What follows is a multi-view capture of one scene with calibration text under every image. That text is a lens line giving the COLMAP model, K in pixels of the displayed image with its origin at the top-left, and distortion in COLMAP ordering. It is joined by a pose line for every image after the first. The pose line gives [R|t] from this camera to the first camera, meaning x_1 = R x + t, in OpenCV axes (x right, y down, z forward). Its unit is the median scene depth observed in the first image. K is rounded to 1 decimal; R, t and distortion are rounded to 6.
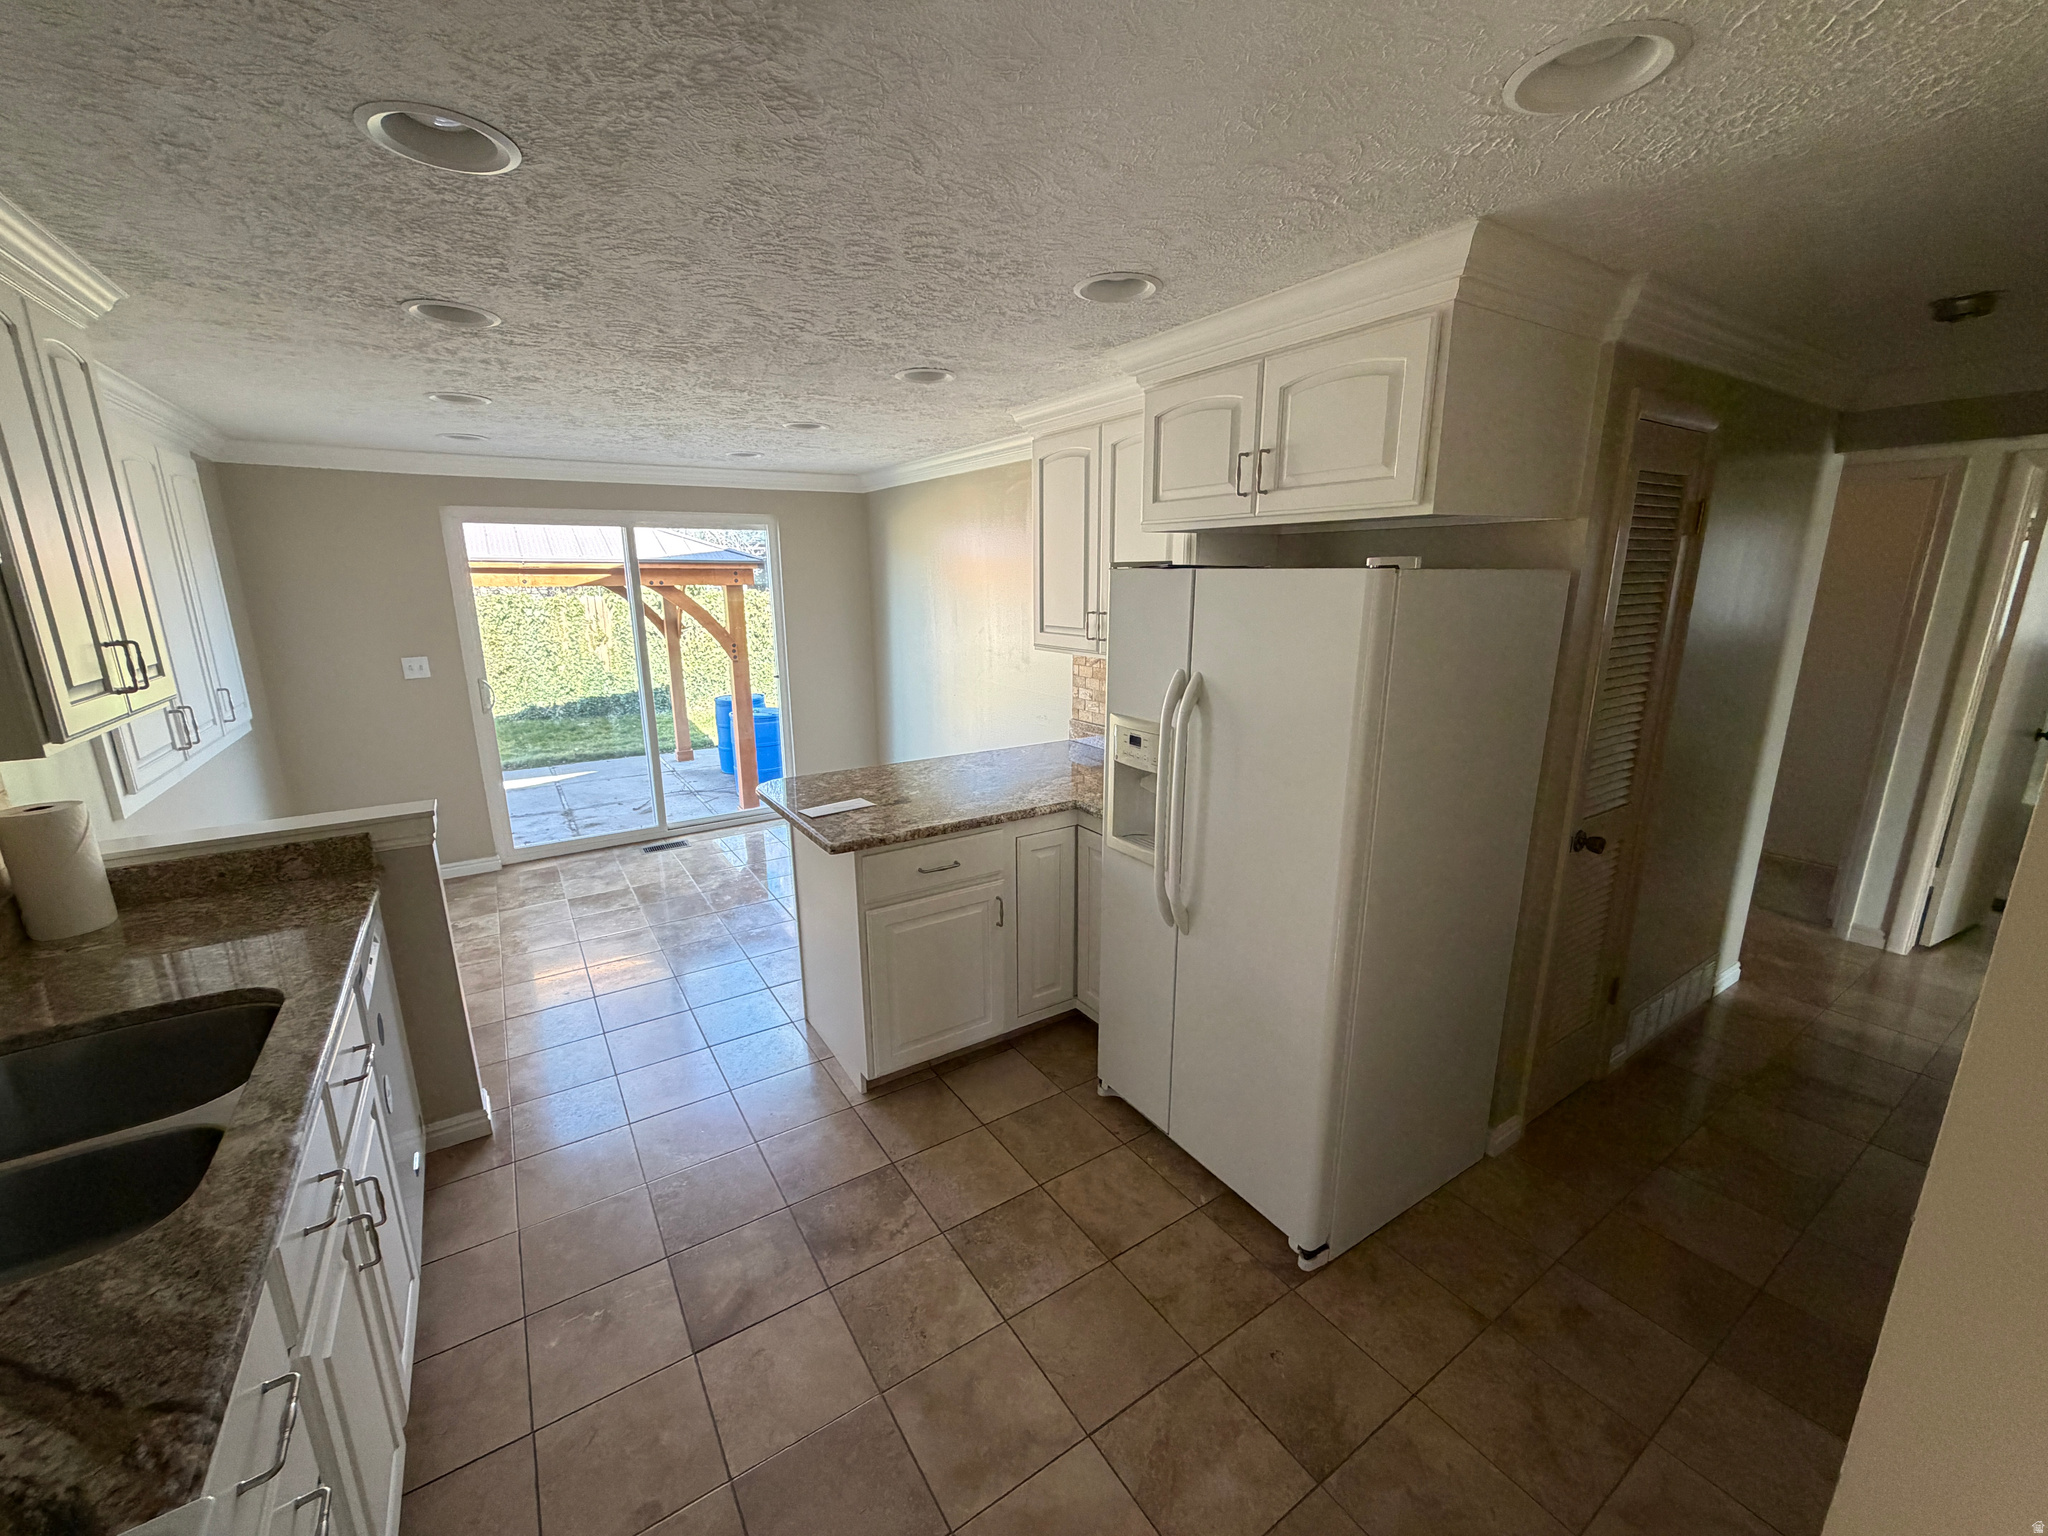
lens RADIAL K [[812.6, 0, 1022.3], [0, 812.6, 768.9], [0, 0, 1]] dist [-0.002949, 0.000266]
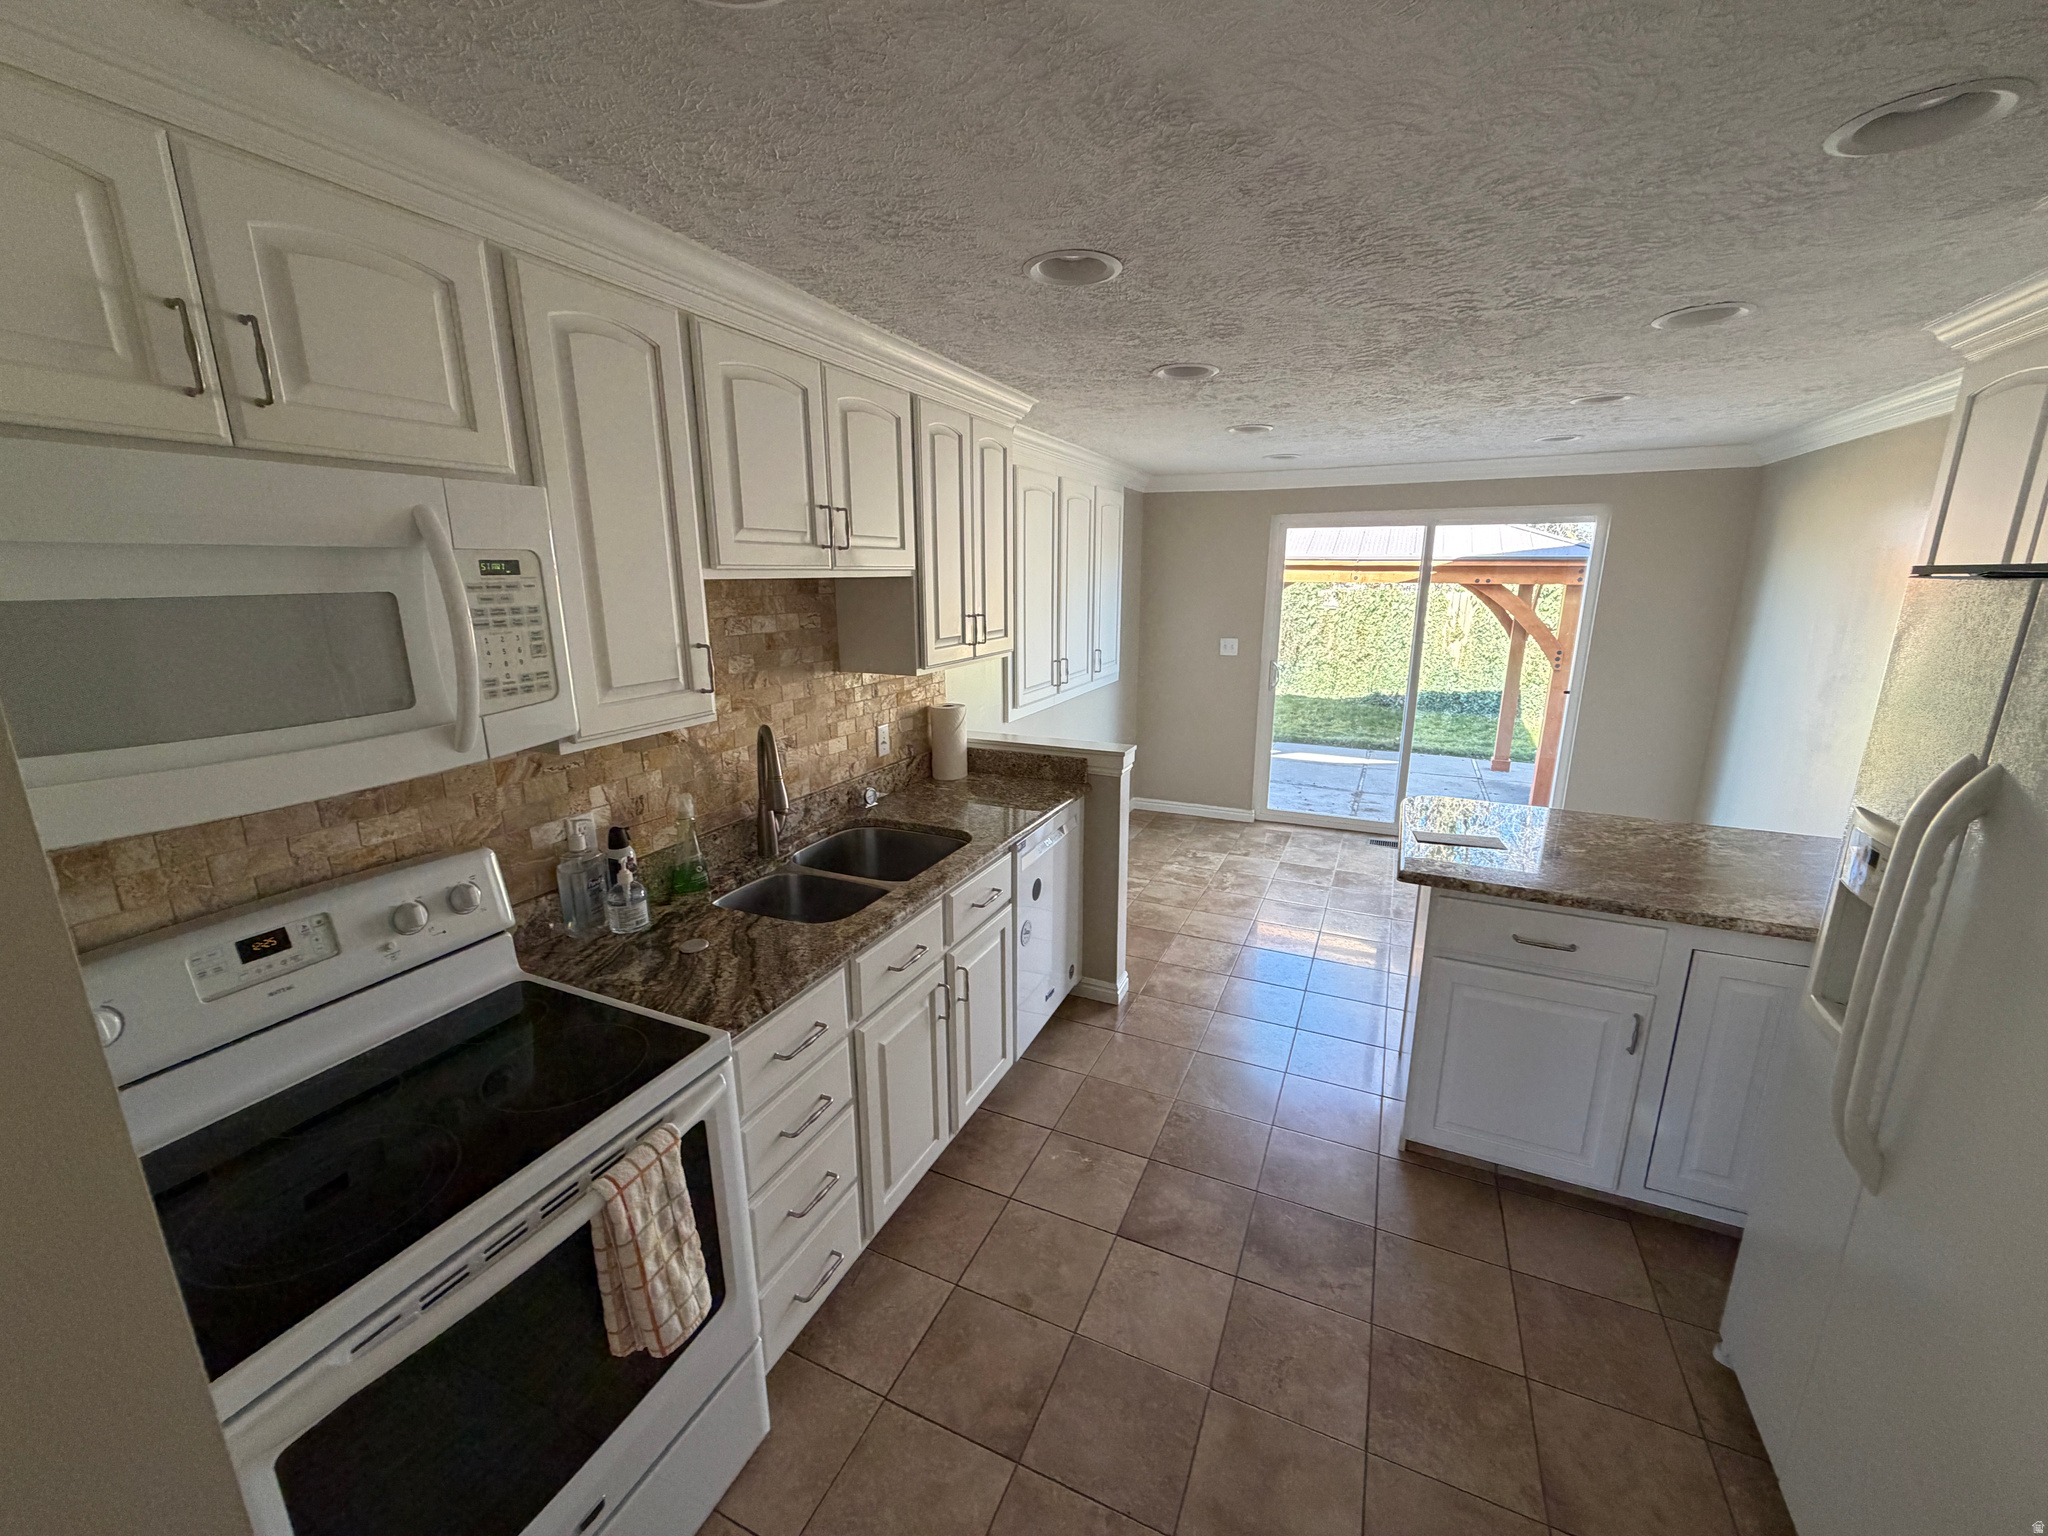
lens RADIAL K [[812.6, 0, 1019.1], [0, 812.6, 768.2], [0, 0, 1]] dist [-0.002949, 0.000266]
pose [[0.529896, 0.204180, -0.823116, 0.234398], [-0.199506, 0.973358, 0.113013, -0.032380], [0.824262, 0.104332, 0.556514, 0.097812]]
